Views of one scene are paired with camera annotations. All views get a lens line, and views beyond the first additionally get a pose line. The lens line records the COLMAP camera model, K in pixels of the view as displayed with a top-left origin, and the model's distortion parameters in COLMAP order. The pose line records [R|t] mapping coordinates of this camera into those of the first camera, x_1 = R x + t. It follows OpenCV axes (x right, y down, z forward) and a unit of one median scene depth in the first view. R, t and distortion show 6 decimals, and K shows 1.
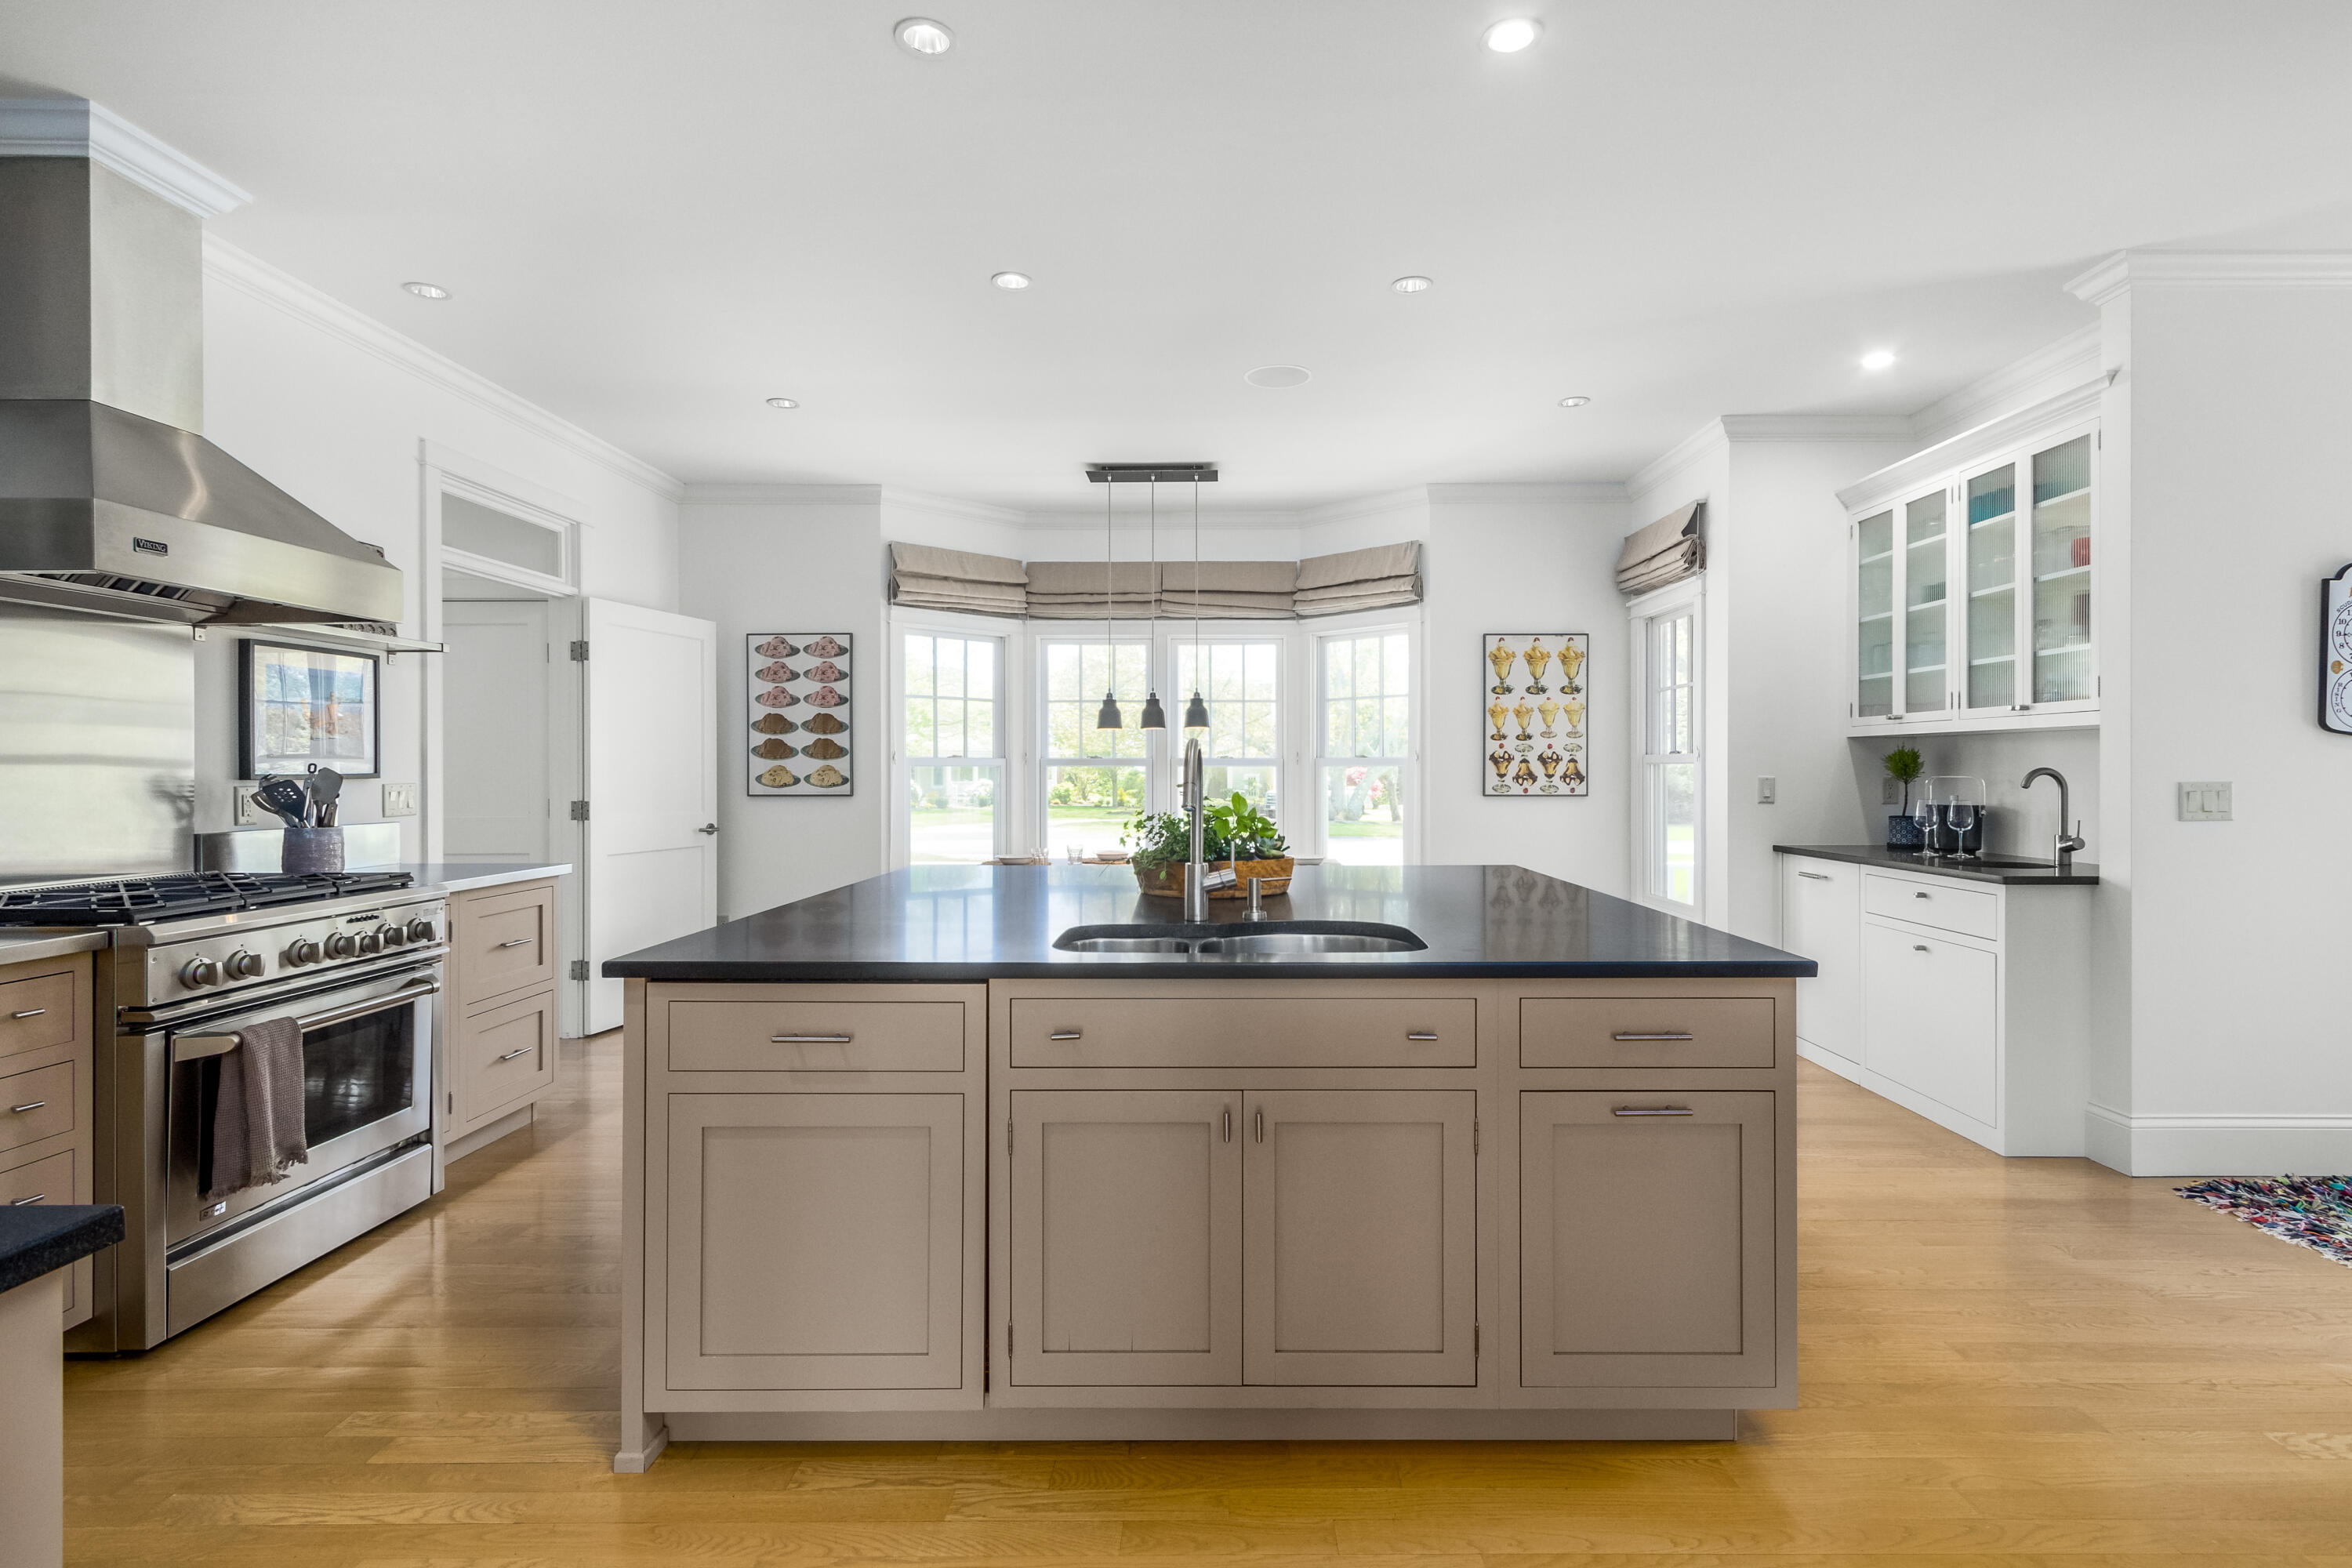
lens RADIAL K [[1107.5, 0, 1198.8], [0, 1107.5, 782.0], [0, 0, 1]] dist [0.001803, -0.002524]
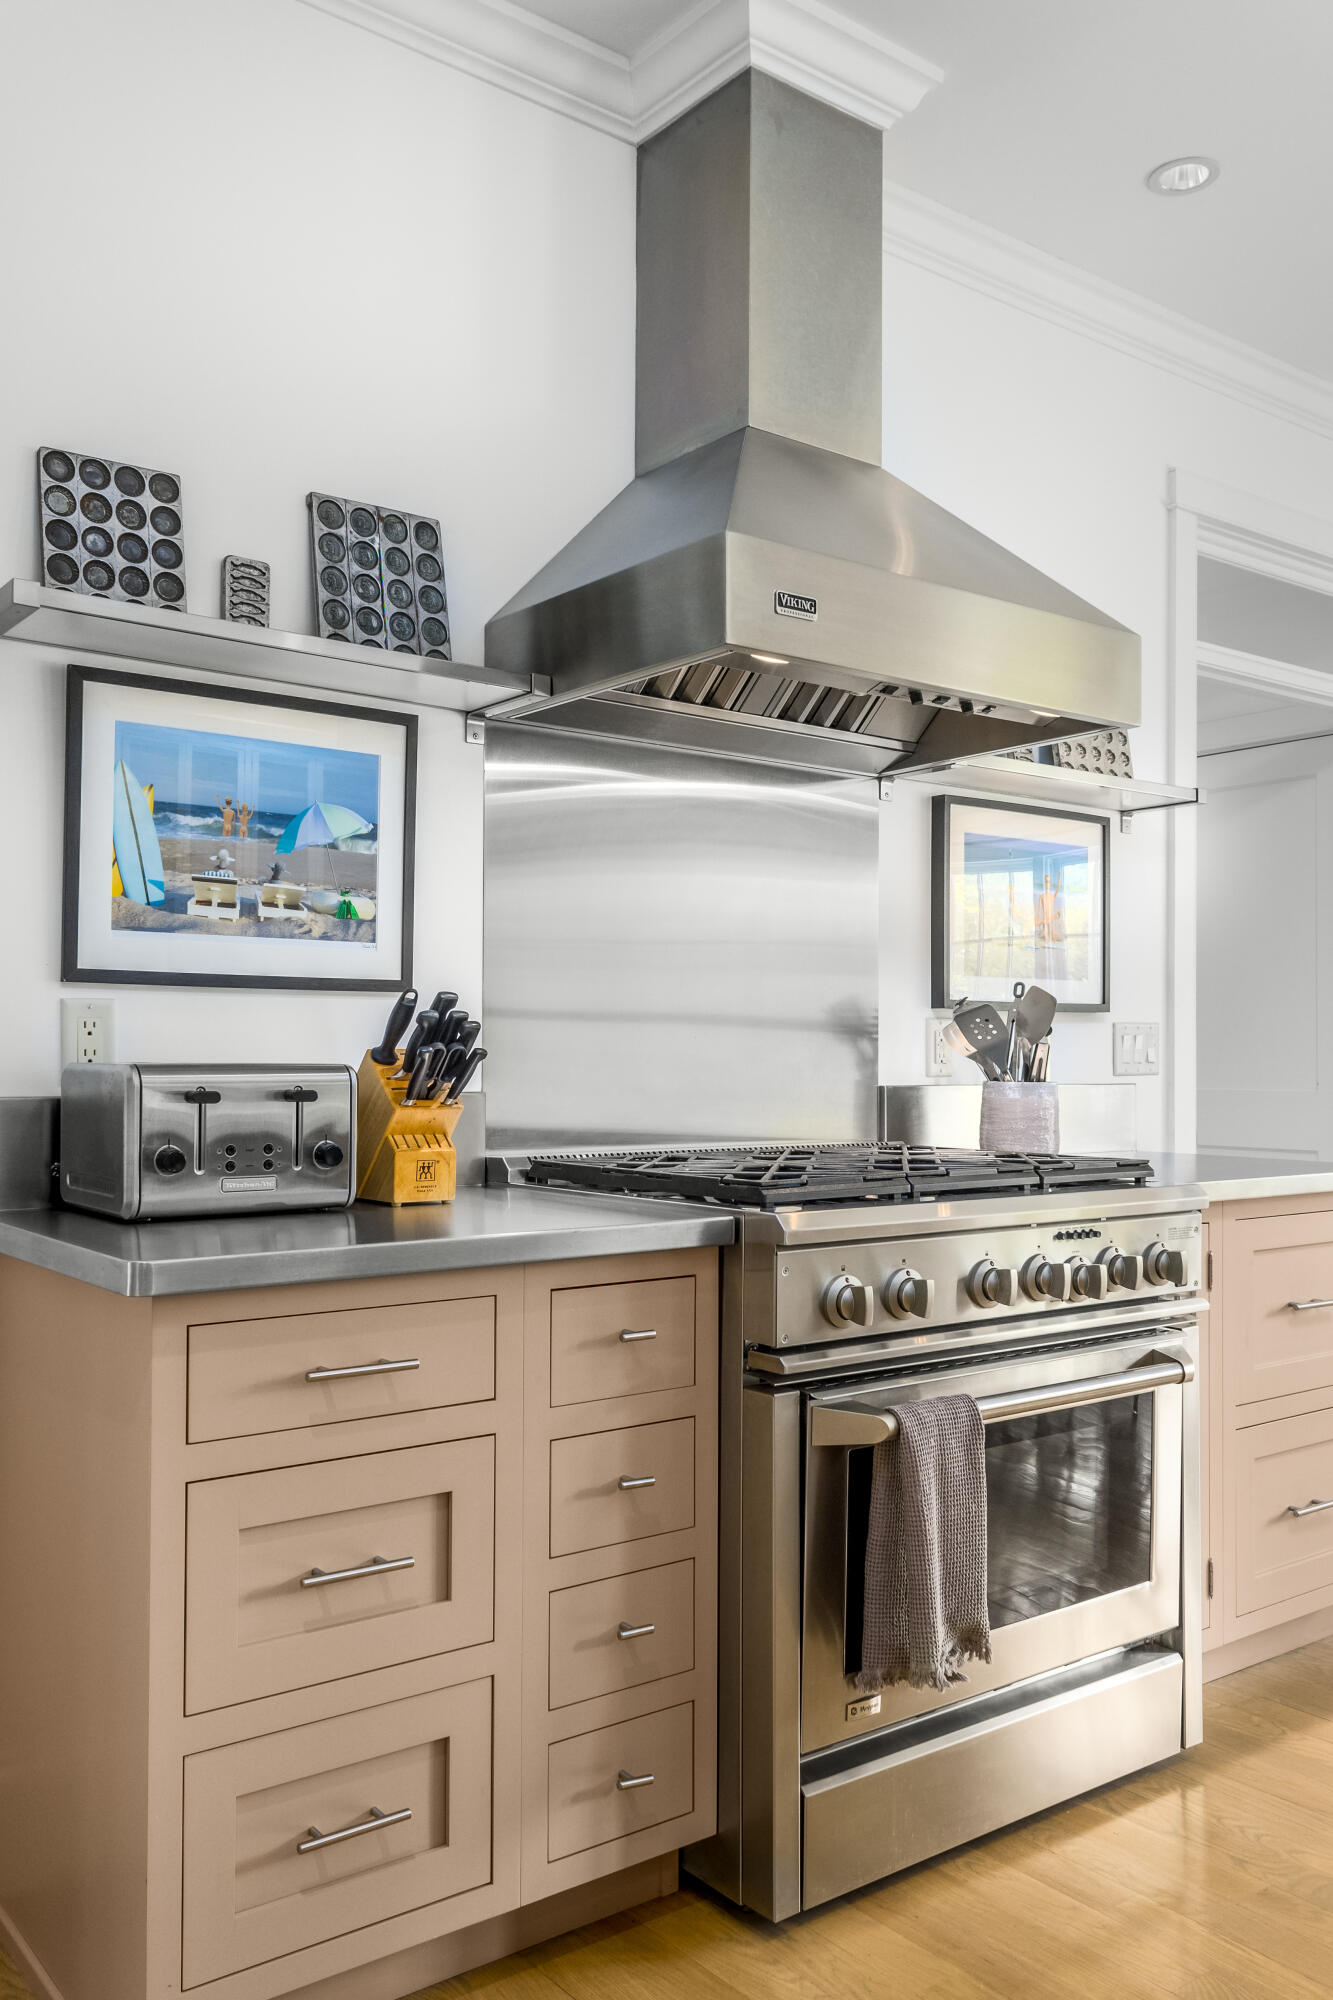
lens RADIAL K [[1673.8, 0, 670.7], [0, 1673.8, 1006.3], [0, 0, 1]] dist [0.039853, 0.005326]
pose [[0.622616, -0.015371, -0.782376, -0.204567], [-0.012686, 0.999477, -0.029731, 0.034148], [0.782424, 0.028437, 0.622096, 0.292135]]
